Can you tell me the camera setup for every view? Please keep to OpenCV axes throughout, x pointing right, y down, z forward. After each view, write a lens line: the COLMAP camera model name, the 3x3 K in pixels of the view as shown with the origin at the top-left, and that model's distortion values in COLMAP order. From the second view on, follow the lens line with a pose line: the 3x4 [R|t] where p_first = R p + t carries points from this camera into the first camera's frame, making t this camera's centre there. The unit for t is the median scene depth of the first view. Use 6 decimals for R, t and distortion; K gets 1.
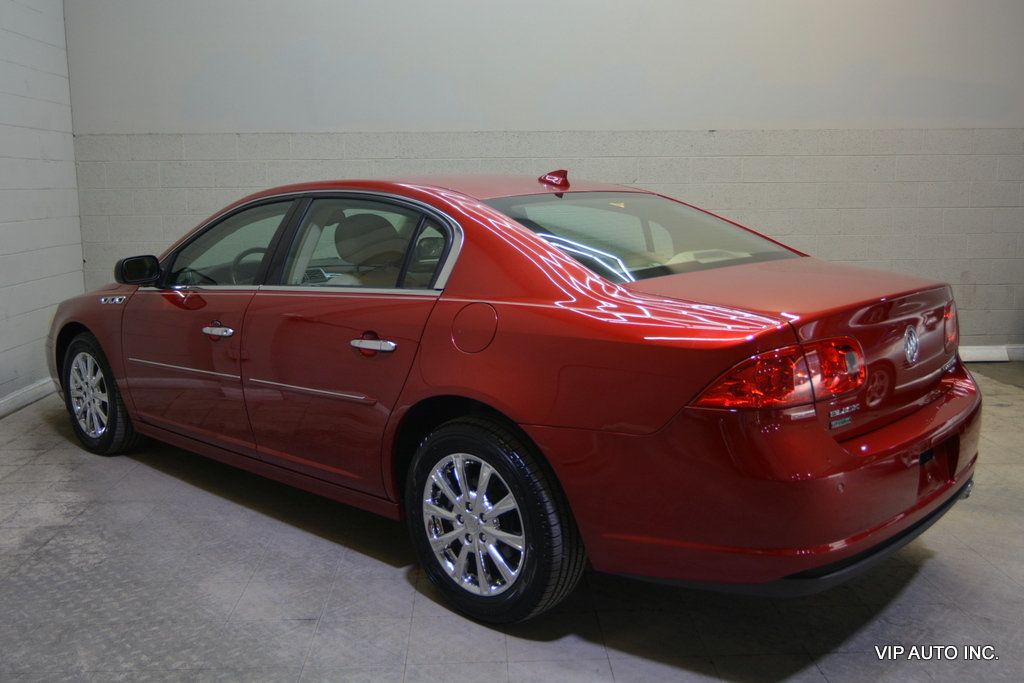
lens RADIAL K [[937.7, 0, 512.0], [0, 937.7, 341.5], [0, 0, 1]] dist [0.002653, 0.000689]
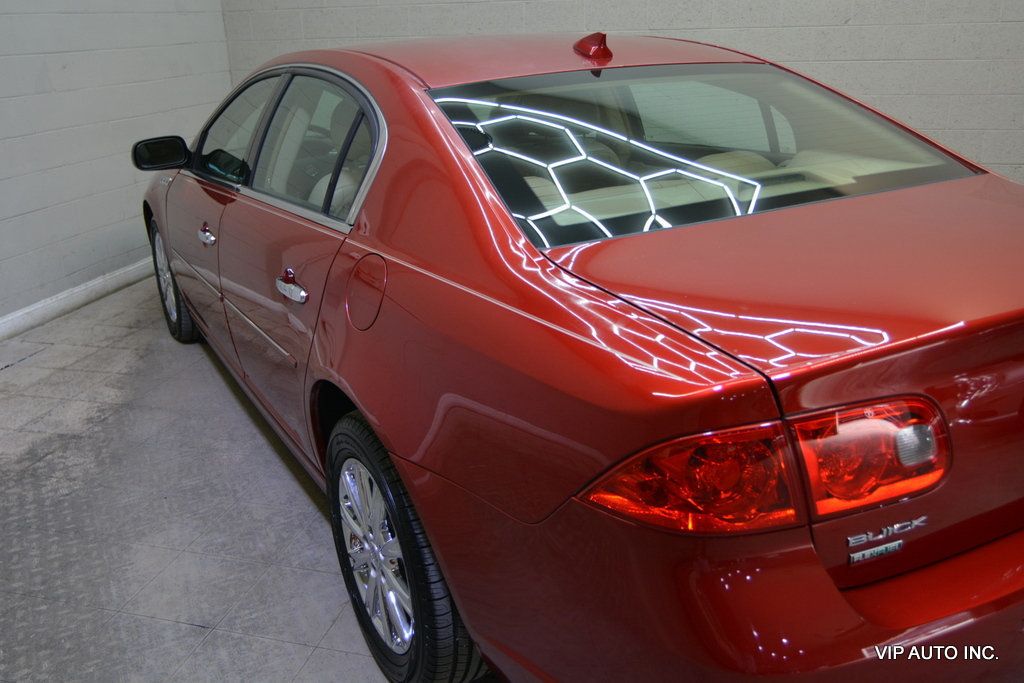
lens RADIAL K [[891.2, 0, 512.0], [0, 891.2, 341.5], [0, 0, 1]] dist [-0.003290, 0.000354]
pose [[0.950737, 0.088490, -0.297099, 0.236146], [-0.030592, 0.980497, 0.194140, -0.099859], [0.308484, -0.175488, 0.934902, 0.387334]]
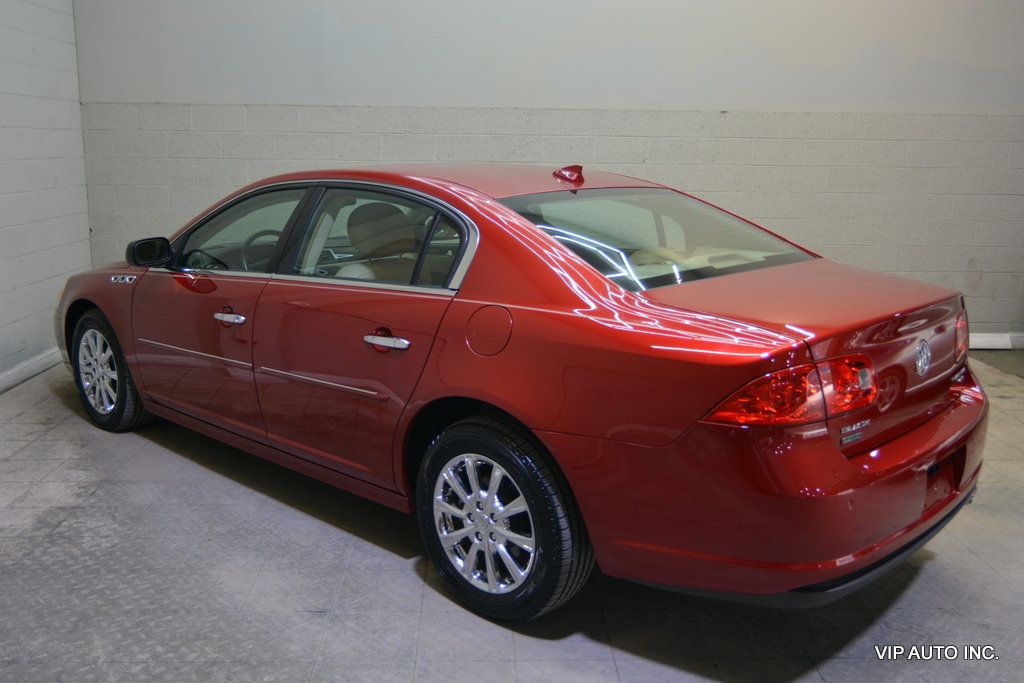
lens RADIAL K [[937.7, 0, 512.0], [0, 937.7, 341.5], [0, 0, 1]] dist [0.002653, 0.000689]
pose [[0.999764, 0.021666, 0.001633, -0.015413], [-0.021717, 0.998829, 0.043233, -0.043184], [-0.000694, -0.043258, 0.999064, -0.004309]]
